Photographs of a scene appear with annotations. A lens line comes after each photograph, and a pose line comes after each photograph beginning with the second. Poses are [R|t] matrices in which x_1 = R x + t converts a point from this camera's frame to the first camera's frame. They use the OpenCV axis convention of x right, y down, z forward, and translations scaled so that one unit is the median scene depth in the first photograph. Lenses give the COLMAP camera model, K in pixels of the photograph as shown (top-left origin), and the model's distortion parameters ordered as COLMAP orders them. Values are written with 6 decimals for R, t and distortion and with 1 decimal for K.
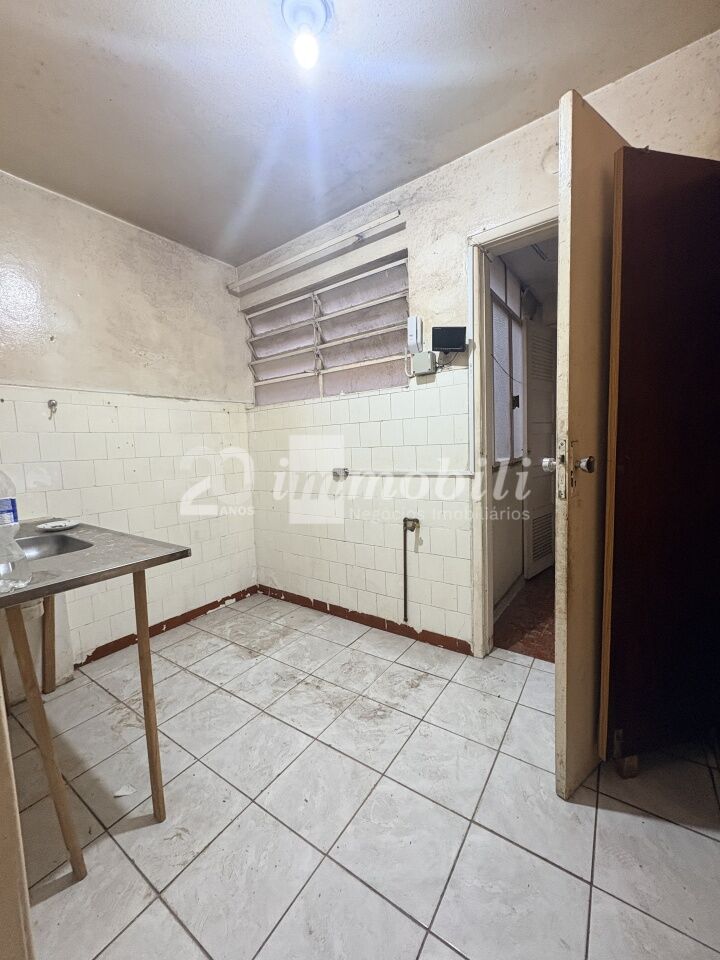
lens RADIAL K [[386.3, 0, 359.8], [0, 386.3, 479.0], [0, 0, 1]] dist [0.009614, -0.000010]
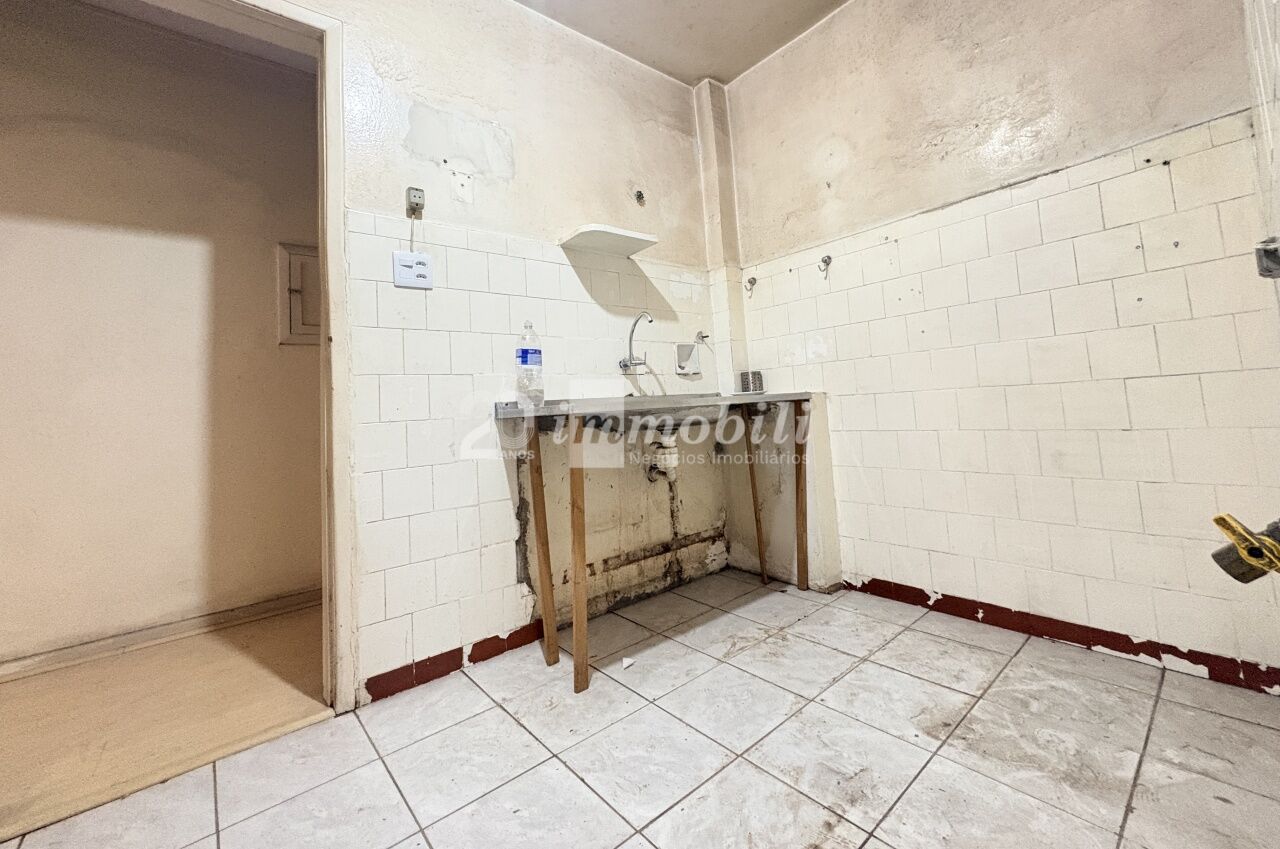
lens RADIAL K [[509.3, 0, 632.9], [0, 509.3, 367.9], [0, 0, 1]] dist [0.001701, 0.000309]
pose [[-0.261263, -0.021356, -0.965031, 0.366387], [-0.016549, 0.999707, -0.017643, 0.064777], [0.965126, 0.011361, -0.261540, 0.805183]]
